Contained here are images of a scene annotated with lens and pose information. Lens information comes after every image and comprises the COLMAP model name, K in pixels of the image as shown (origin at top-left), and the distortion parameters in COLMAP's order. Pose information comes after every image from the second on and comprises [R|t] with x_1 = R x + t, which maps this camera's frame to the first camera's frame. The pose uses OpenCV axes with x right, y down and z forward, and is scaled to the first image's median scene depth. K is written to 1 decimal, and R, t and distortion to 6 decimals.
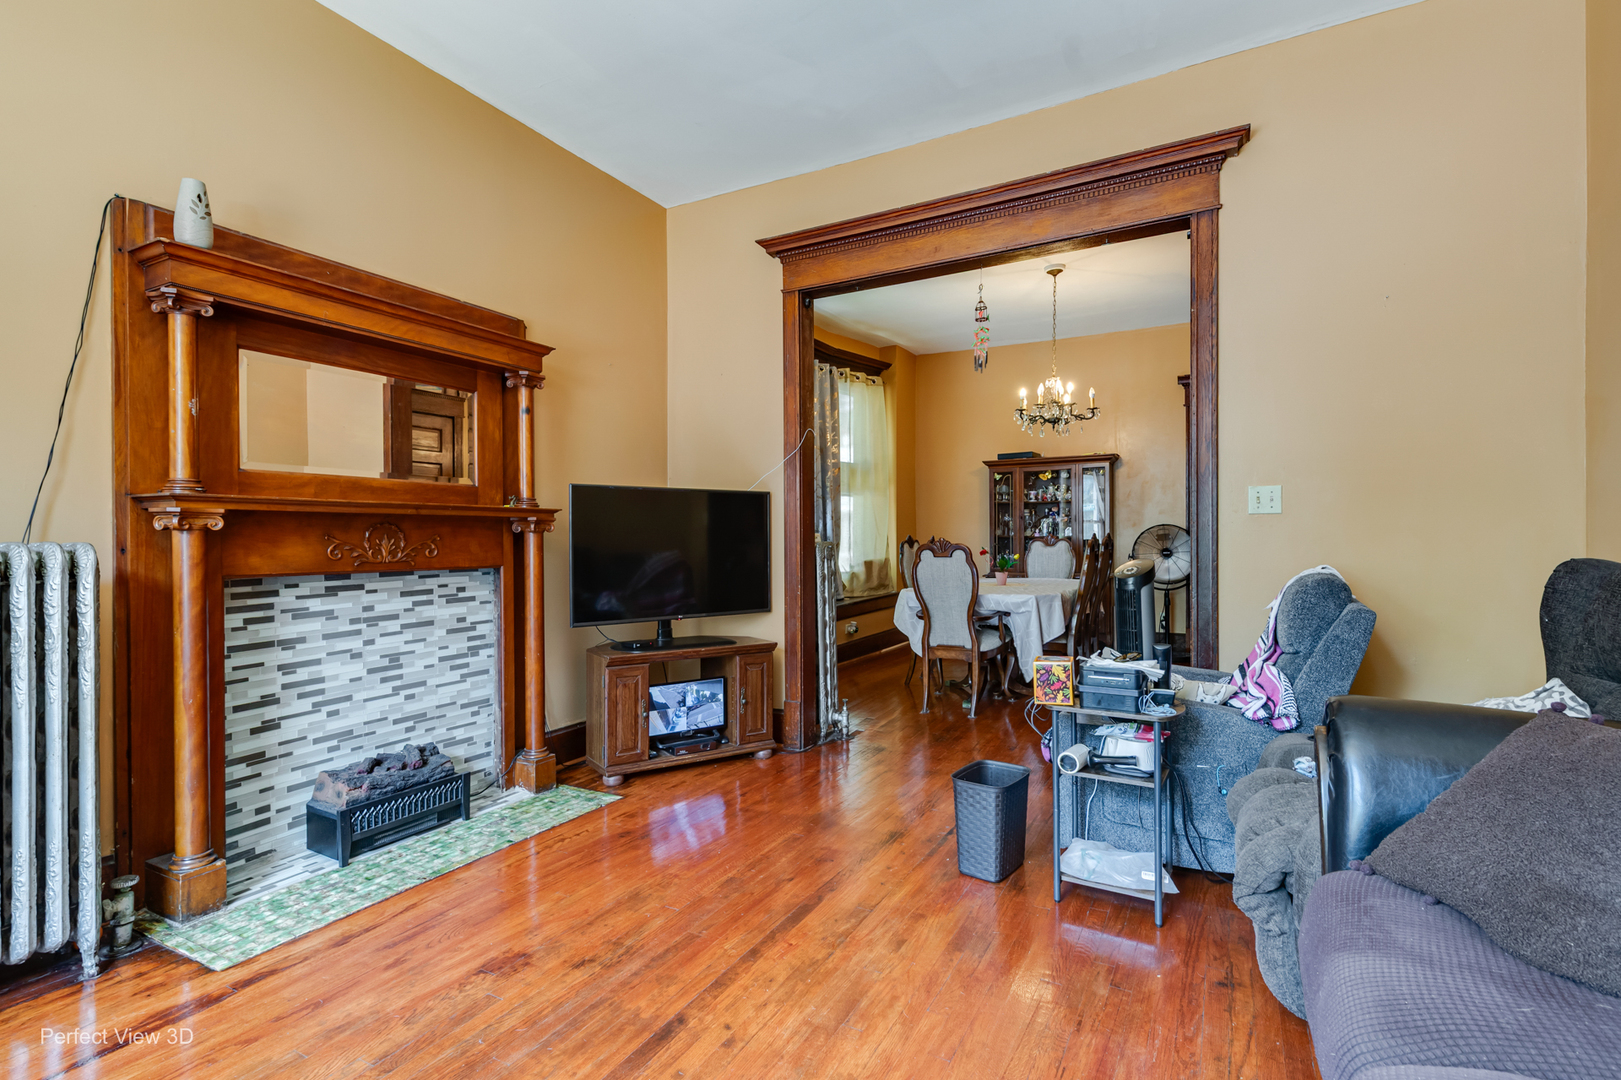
lens RADIAL K [[778.5, 0, 807.5], [0, 778.5, 539.2], [0, 0, 1]] dist [0.021805, -0.006857]
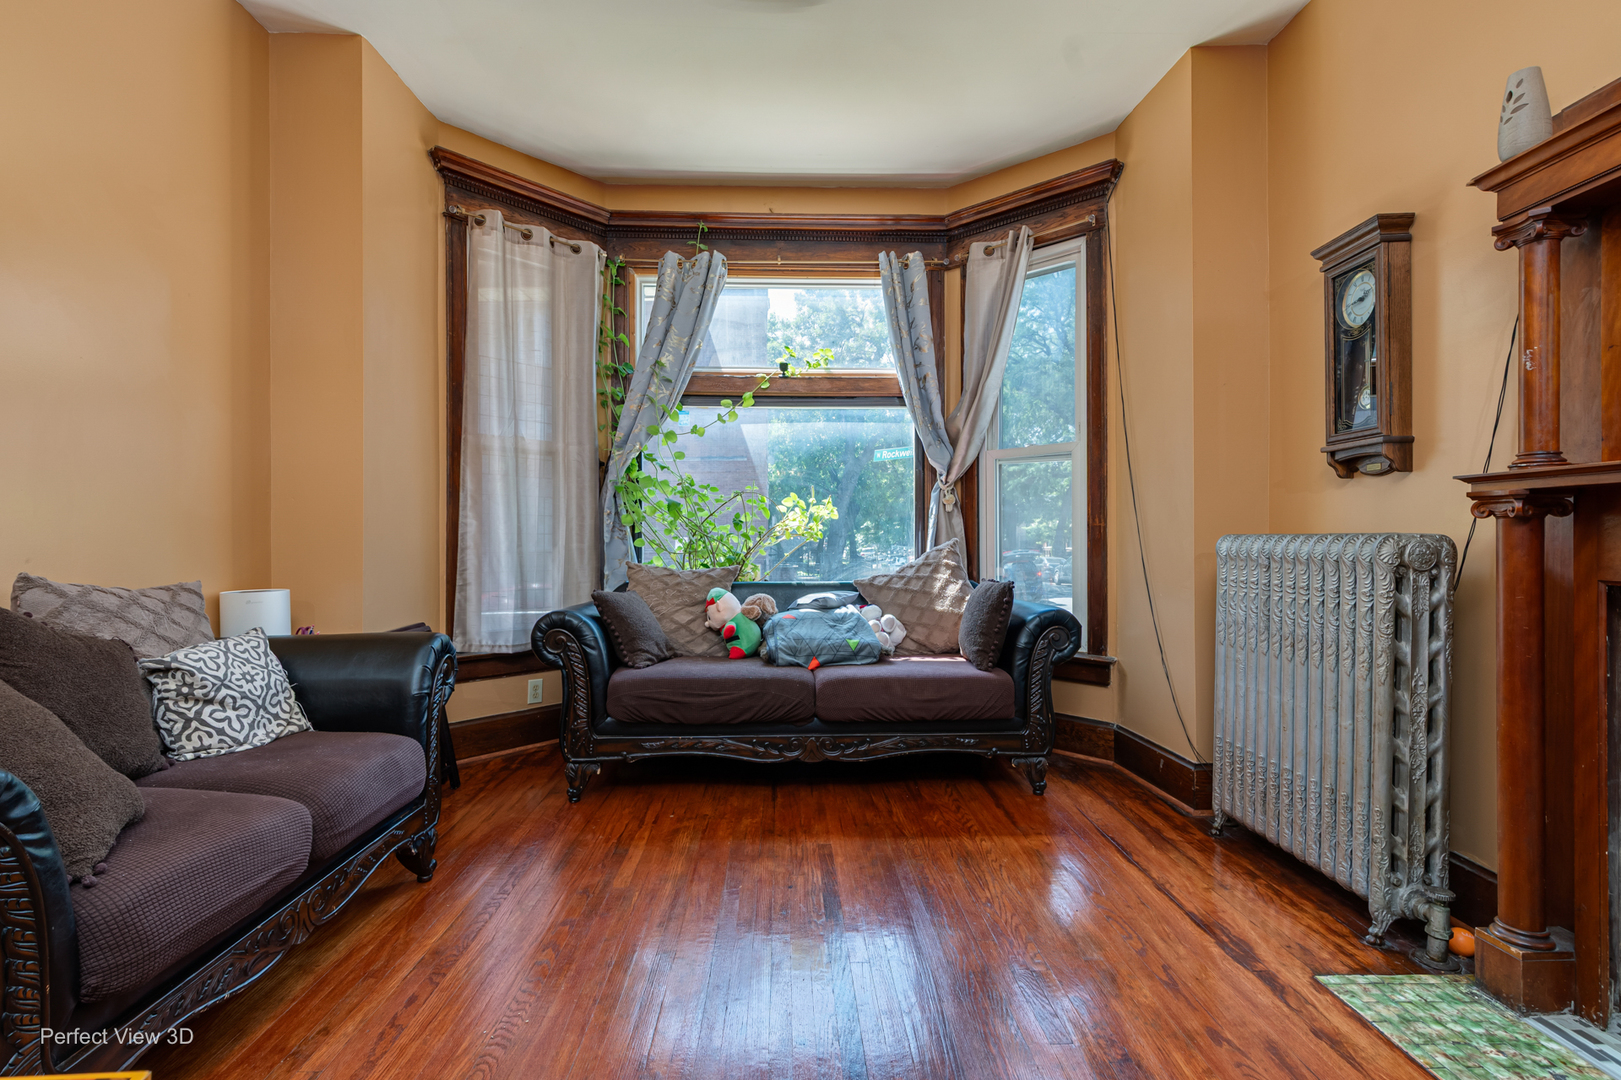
lens RADIAL K [[778.5, 0, 808.9], [0, 778.5, 545.4], [0, 0, 1]] dist [0.021805, -0.006857]
pose [[-0.865422, 0.003323, -0.501032, 0.262361], [0.000706, 0.999985, 0.005413, 0.013284], [0.501043, 0.004331, -0.865412, 1.468803]]
